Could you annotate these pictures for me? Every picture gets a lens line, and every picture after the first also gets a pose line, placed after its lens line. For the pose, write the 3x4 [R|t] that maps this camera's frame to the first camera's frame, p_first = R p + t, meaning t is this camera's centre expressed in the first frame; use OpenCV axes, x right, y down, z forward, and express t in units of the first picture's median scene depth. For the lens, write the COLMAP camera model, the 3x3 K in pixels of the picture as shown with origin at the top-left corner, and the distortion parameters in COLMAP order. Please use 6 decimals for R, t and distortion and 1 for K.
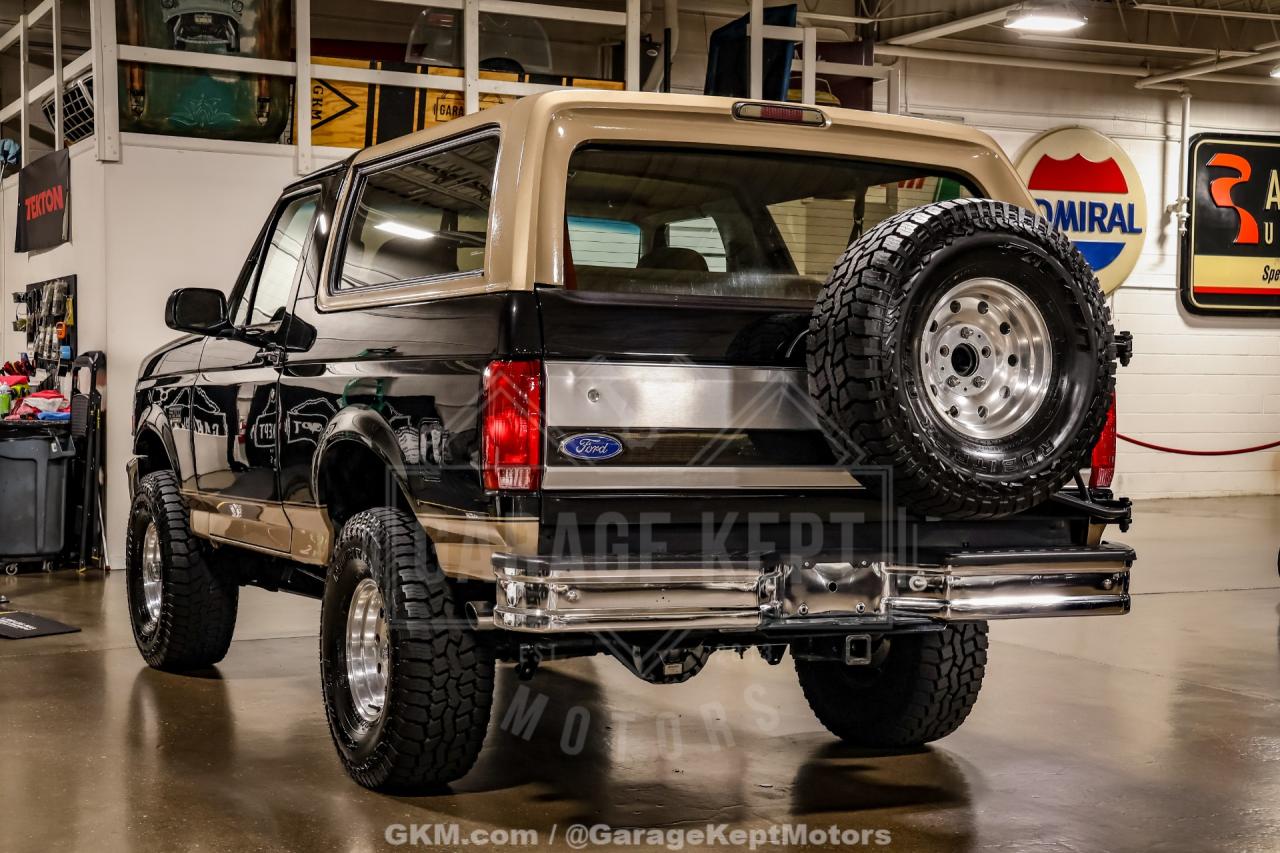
lens RADIAL K [[2057.1, 0, 631.8], [0, 2057.1, 430.5], [0, 0, 1]] dist [0.241536, 0.000000]
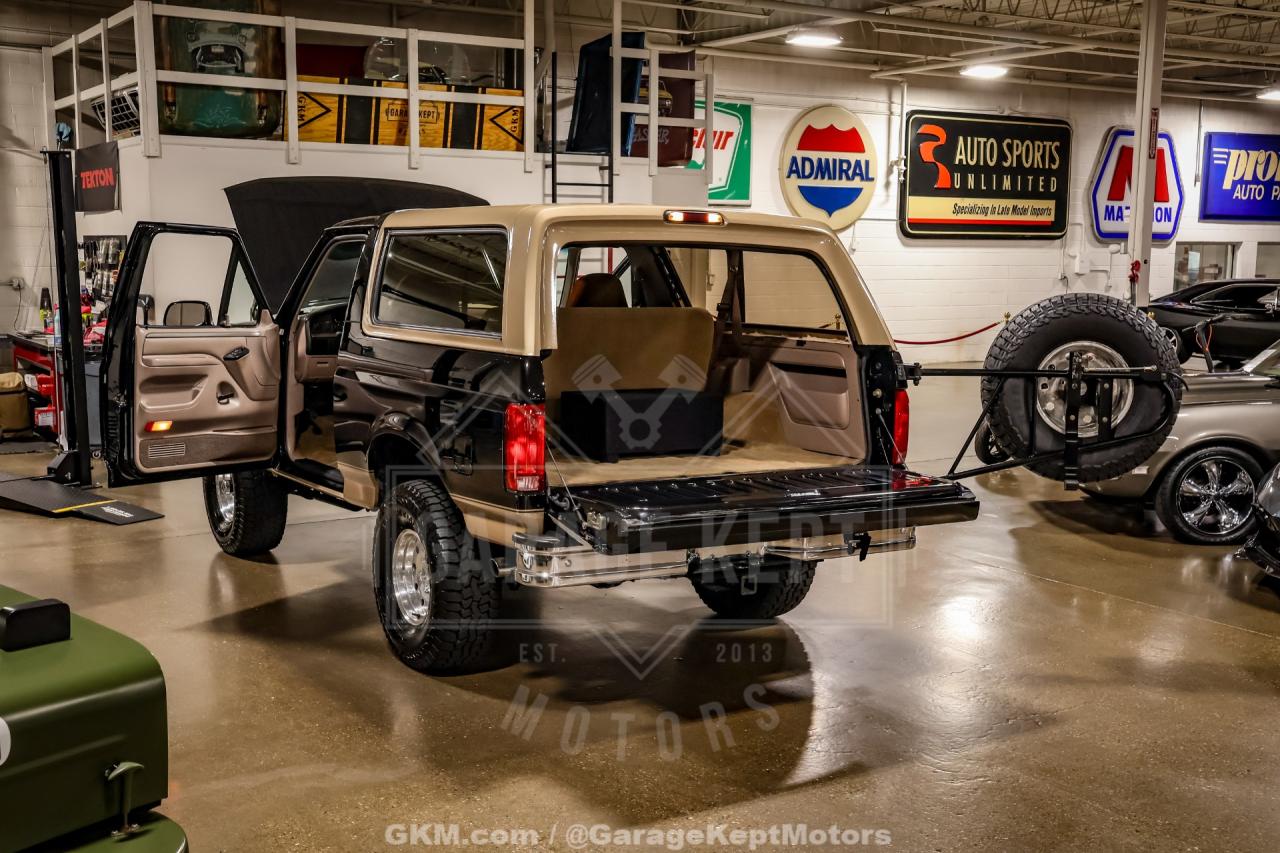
lens RADIAL K [[1511.3, 0, 633.5], [0, 1511.3, 422.2], [0, 0, 1]] dist [0.066176, 0.000000]
pose [[0.995114, -0.011158, 0.098100, -0.033683], [0.001515, 0.995203, 0.097819, -0.049238], [-0.098721, -0.097193, 0.990357, -0.032804]]
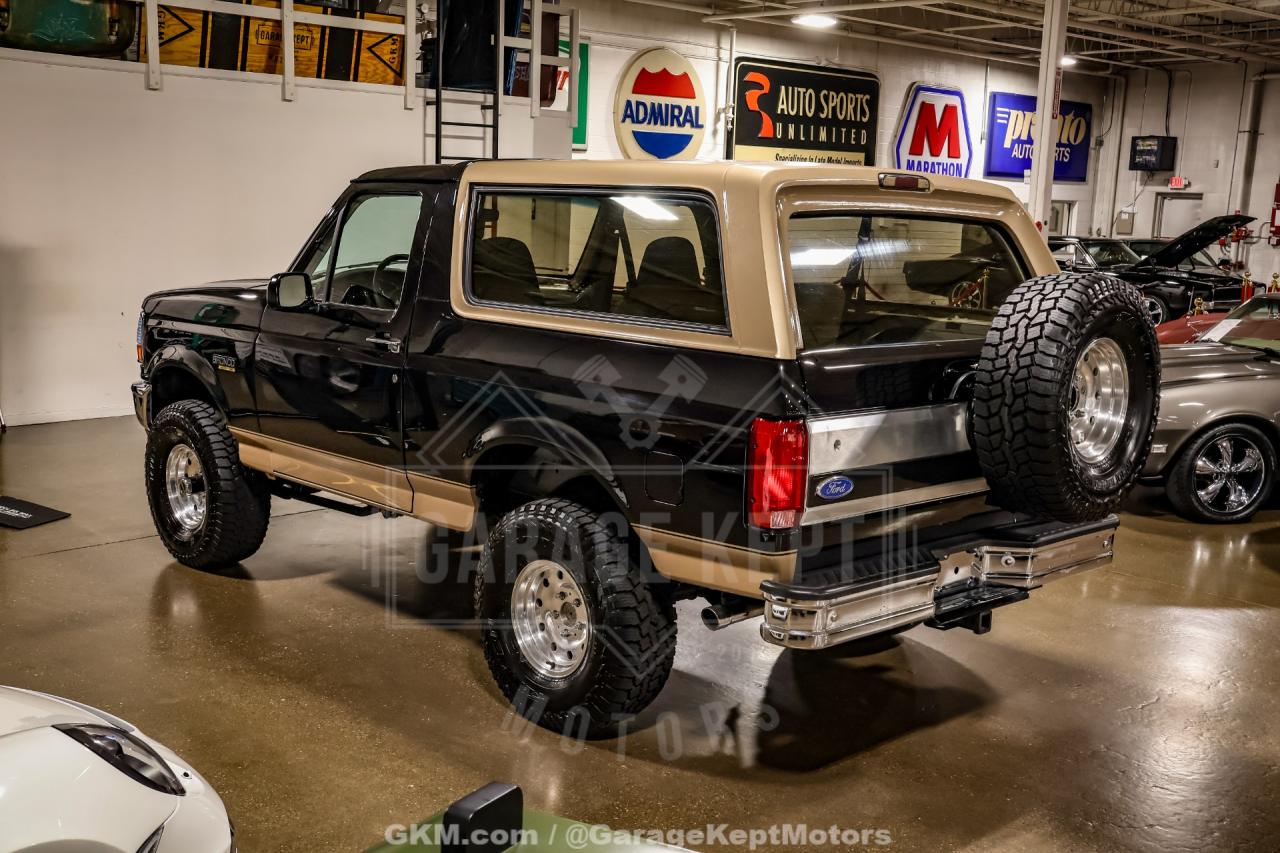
lens RADIAL K [[1473.1, 0, 650.4], [0, 1473.1, 418.1], [0, 0, 1]] dist [0.056903, 0.000000]
pose [[0.950606, -0.024211, 0.309456, -0.151789], [-0.019695, 0.990240, 0.137975, -0.058323], [-0.309776, -0.137254, 0.940851, 0.088588]]
